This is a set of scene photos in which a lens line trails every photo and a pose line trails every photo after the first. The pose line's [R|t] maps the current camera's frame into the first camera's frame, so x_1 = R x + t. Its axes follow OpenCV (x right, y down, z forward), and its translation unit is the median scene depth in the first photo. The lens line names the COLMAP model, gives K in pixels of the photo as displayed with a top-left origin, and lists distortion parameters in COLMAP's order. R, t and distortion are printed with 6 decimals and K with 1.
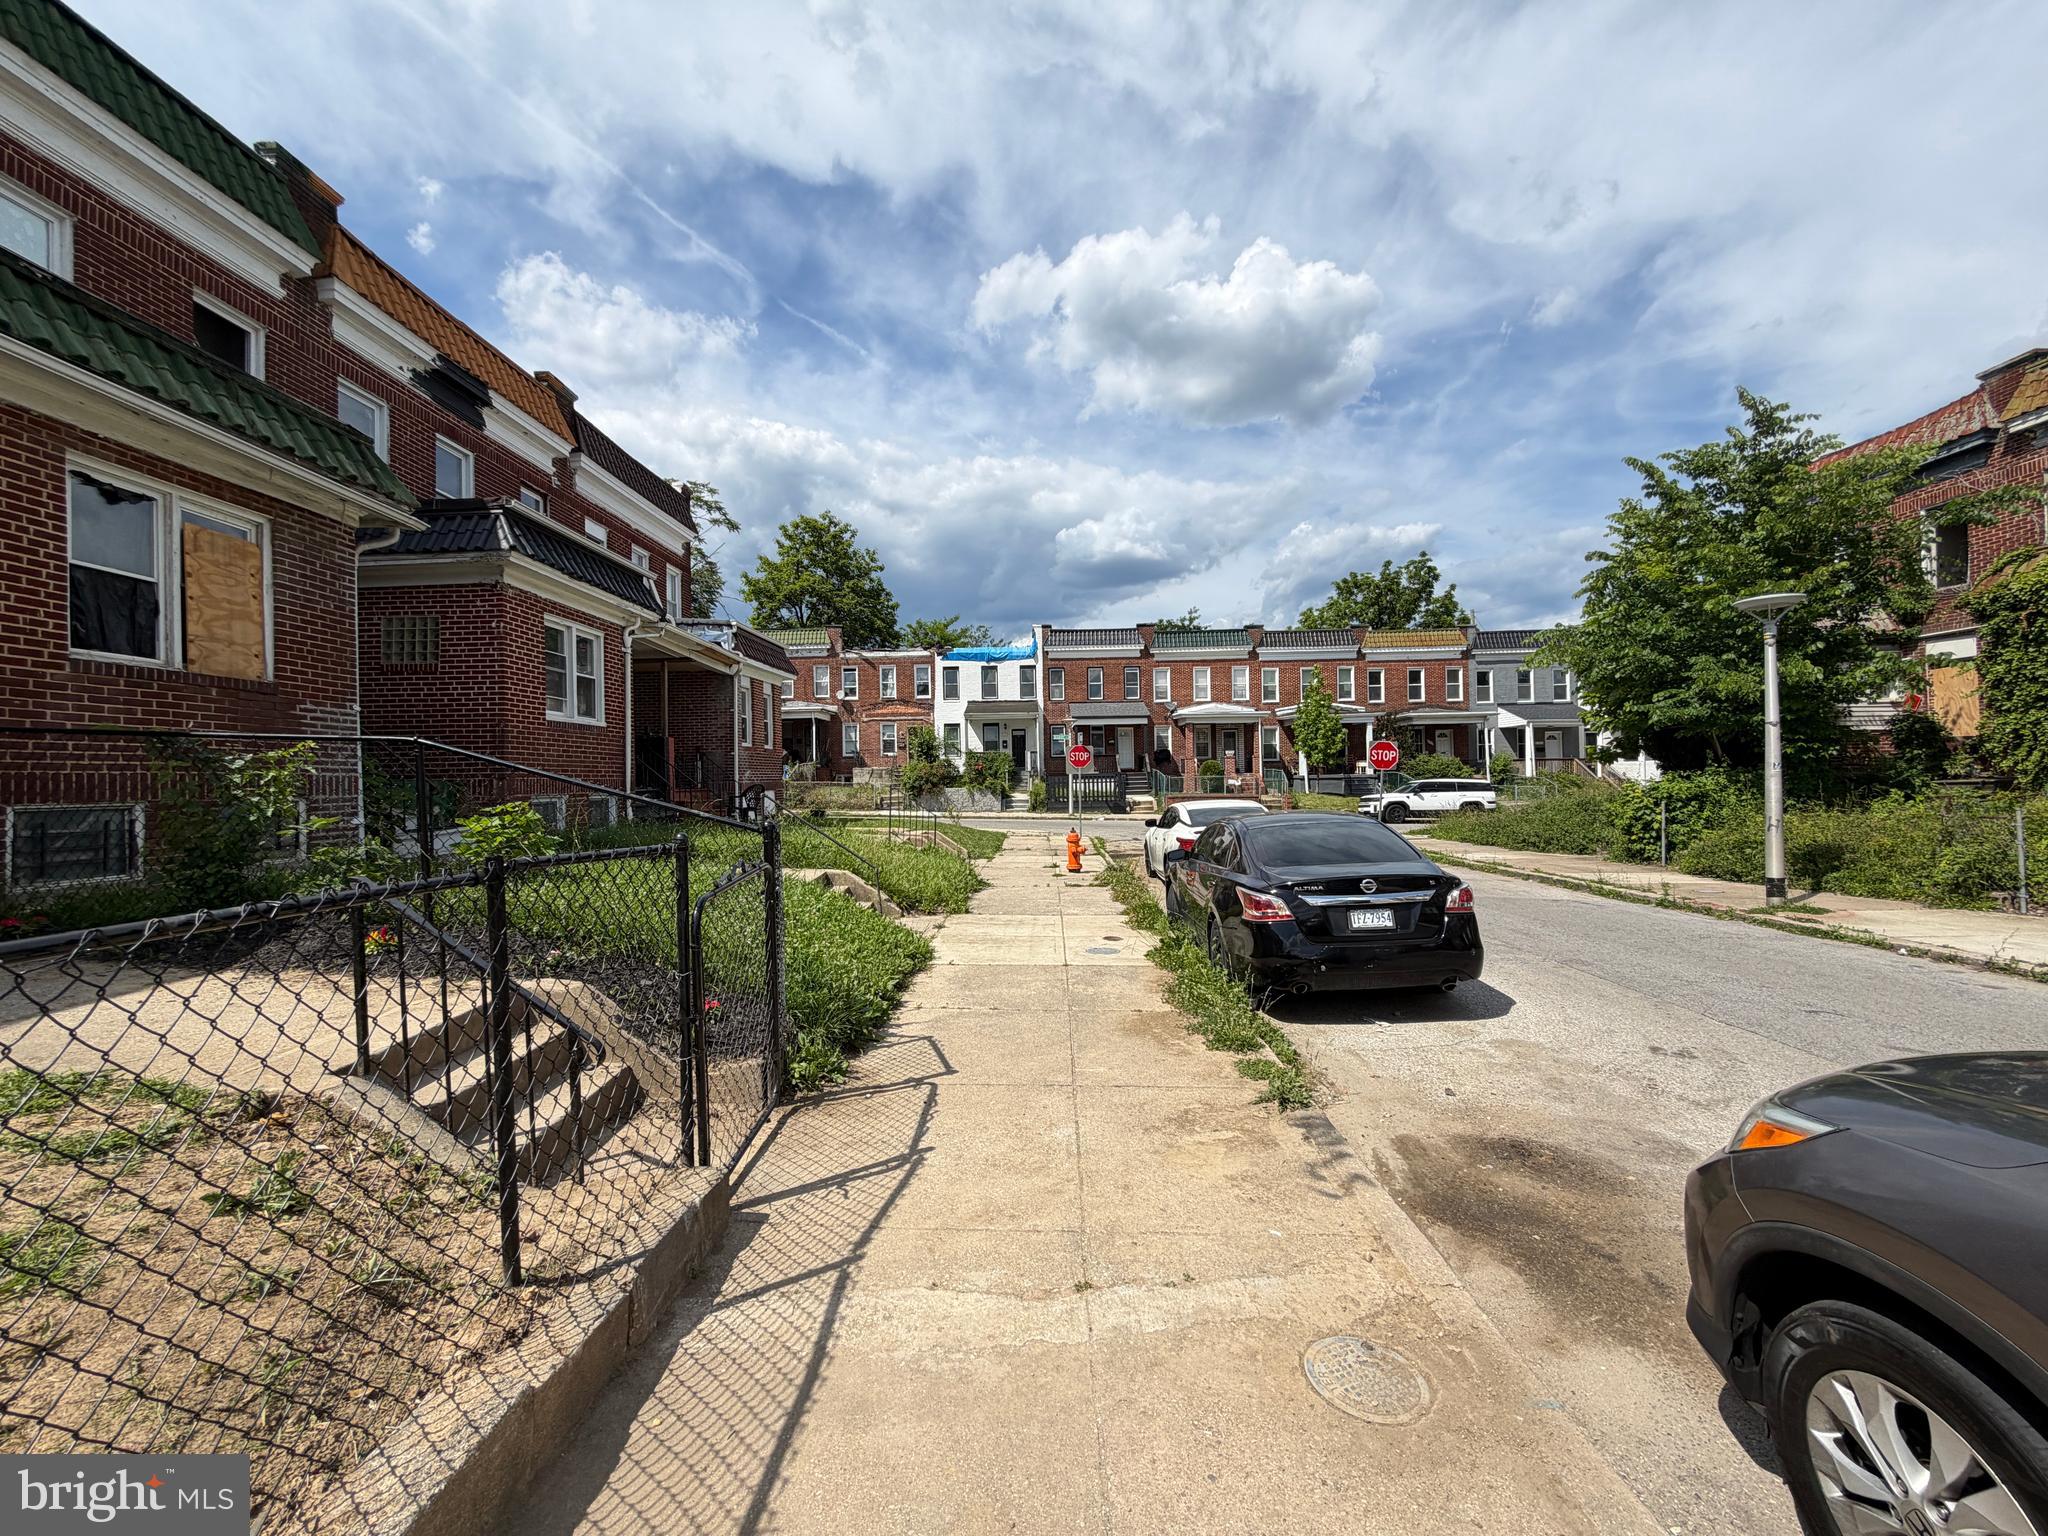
lens RADIAL K [[819.0, 0, 1023.7], [0, 819.0, 771.3], [0, 0, 1]] dist [-0.002319, -0.000061]
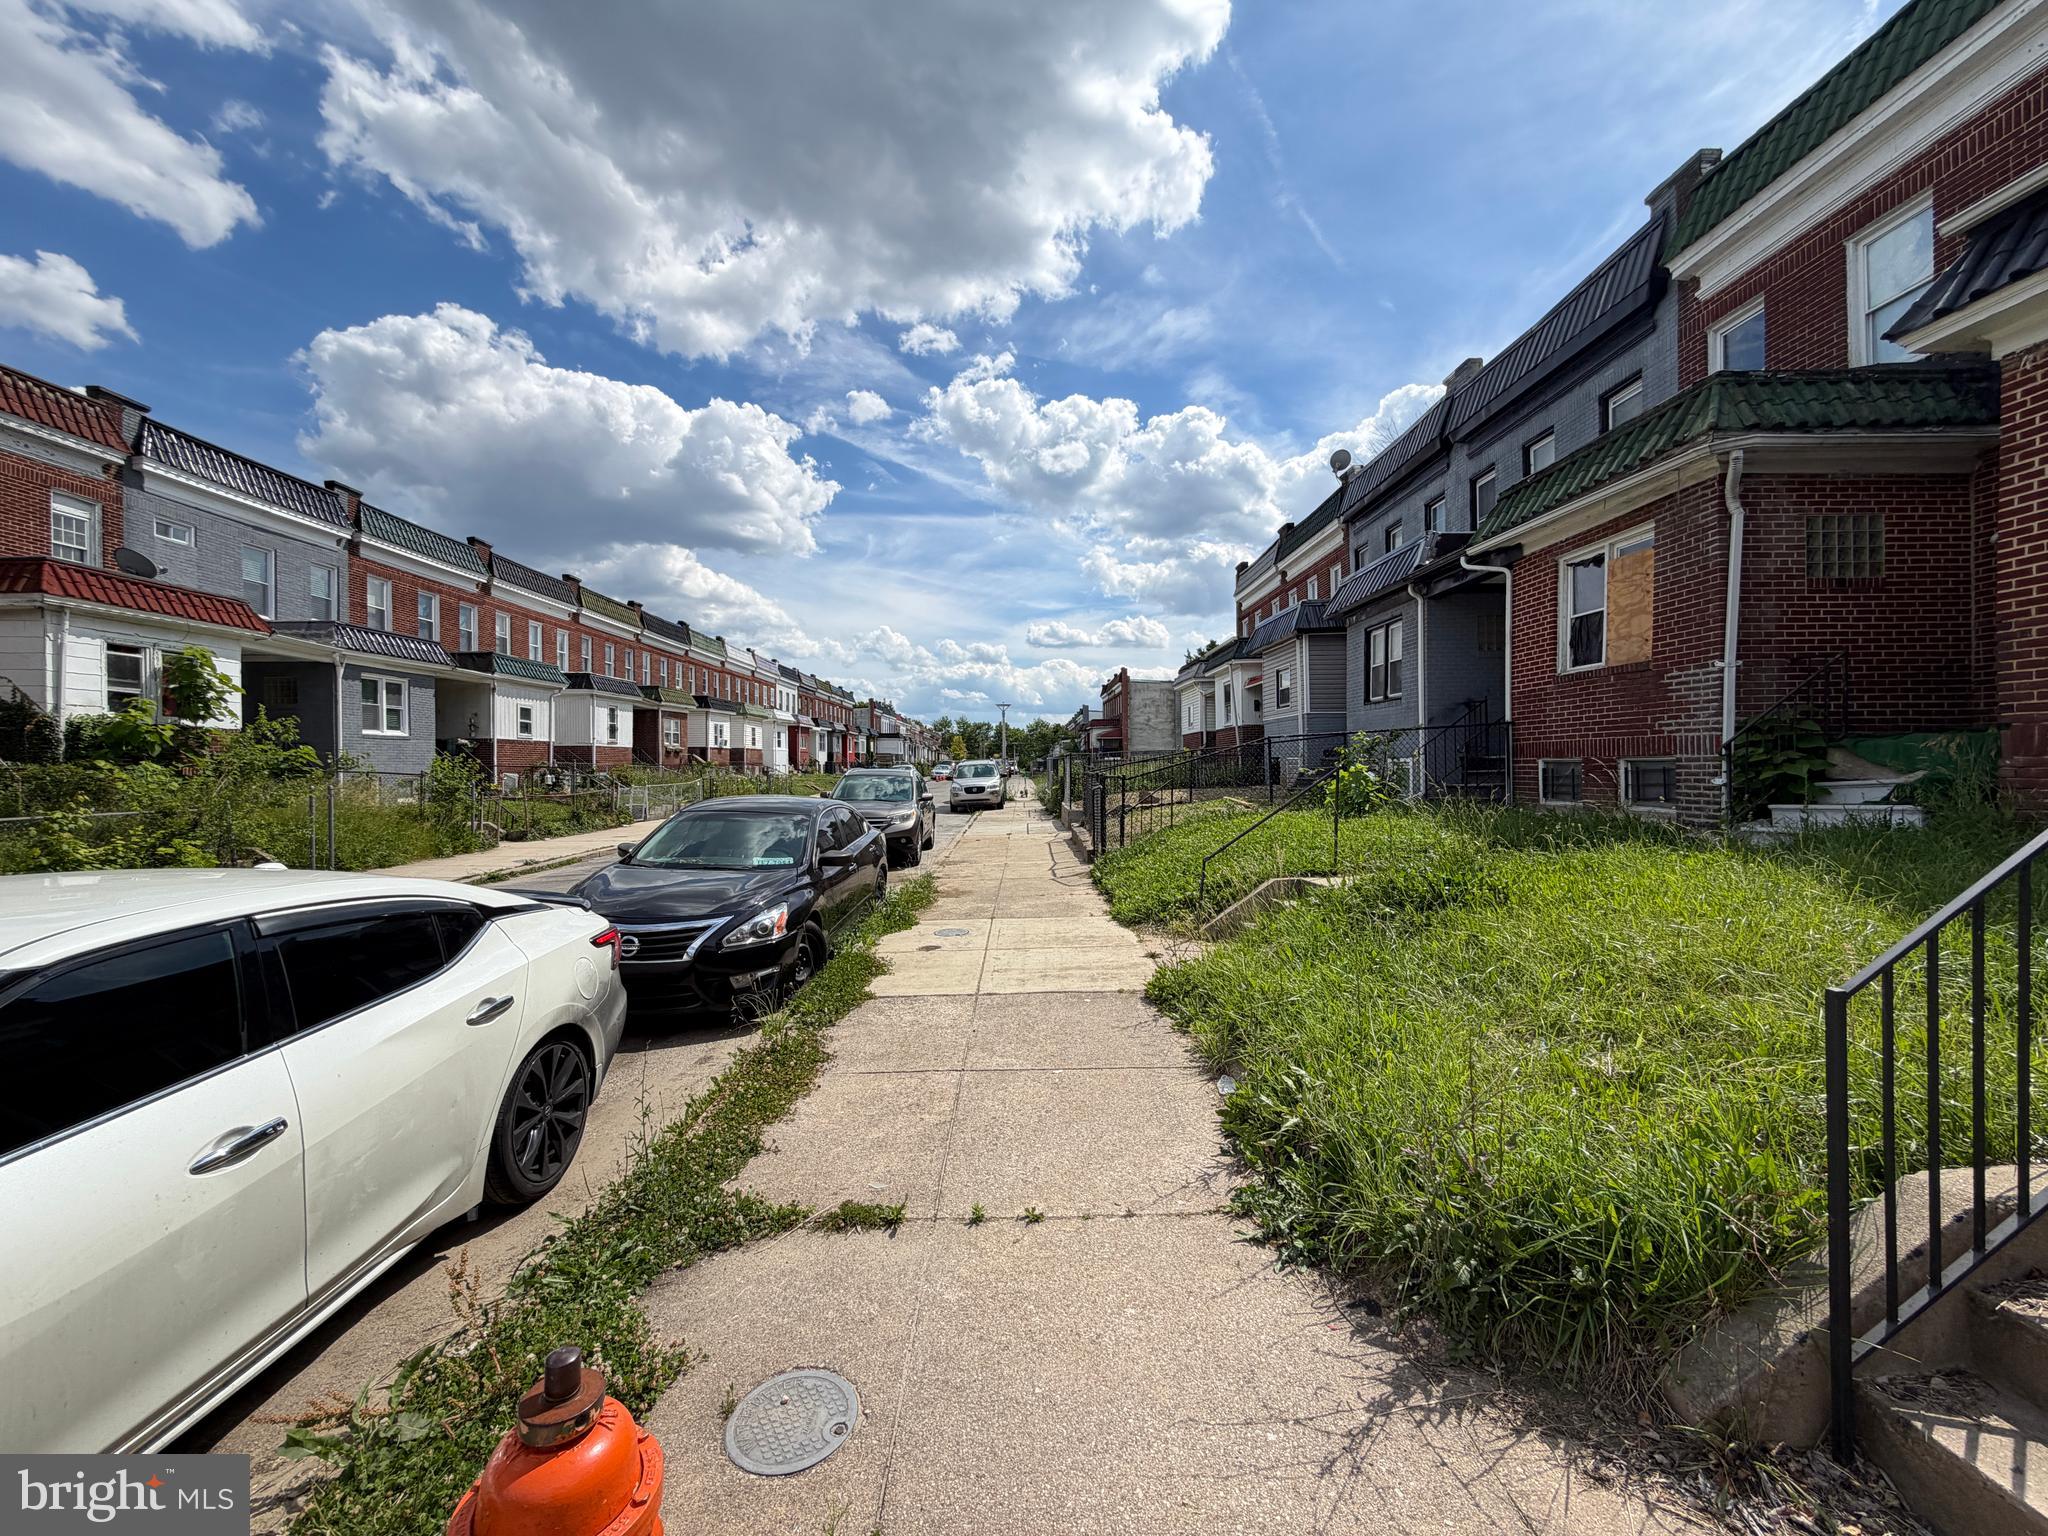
lens RADIAL K [[819.0, 0, 1023.7], [0, 819.0, 771.3], [0, 0, 1]] dist [-0.002319, -0.000061]
pose [[-0.999107, 0.027050, -0.032450, 0.028857], [0.027192, 0.999622, -0.003955, 0.025090], [0.032331, -0.004833, -0.999466, 1.597401]]
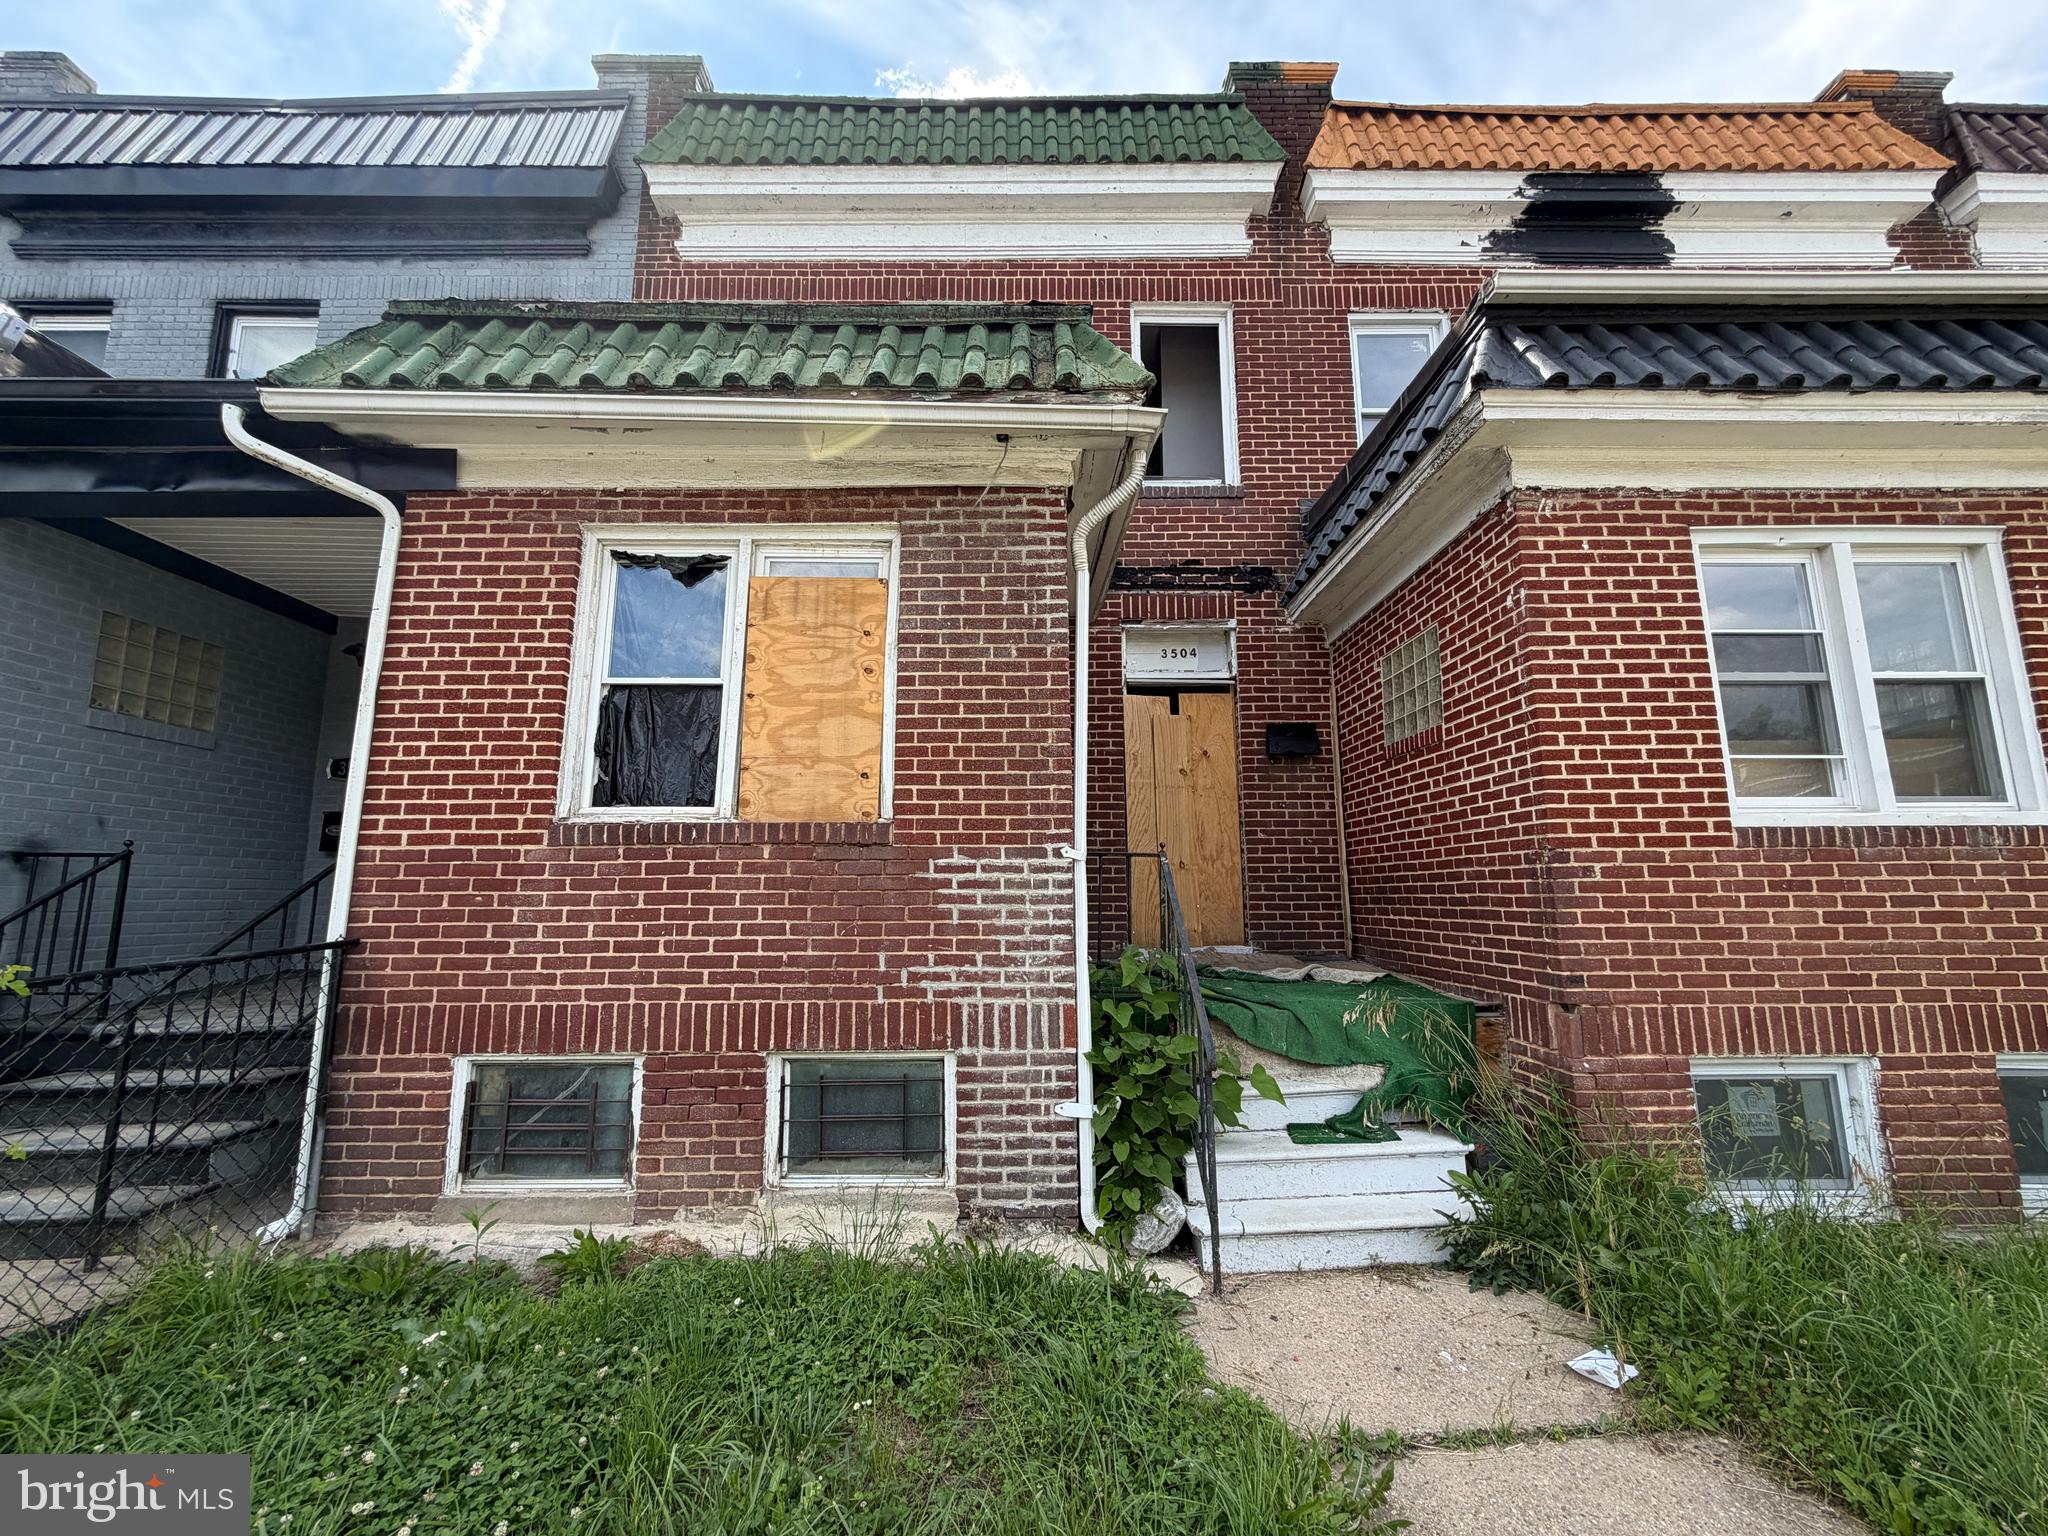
lens RADIAL K [[819.0, 0, 1023.7], [0, 819.0, 771.3], [0, 0, 1]] dist [-0.002319, -0.000061]
pose [[0.033257, -0.136705, -0.990053, -0.290440], [0.014627, 0.990562, -0.136284, -0.049934], [0.999340, -0.009949, 0.034942, 0.791147]]
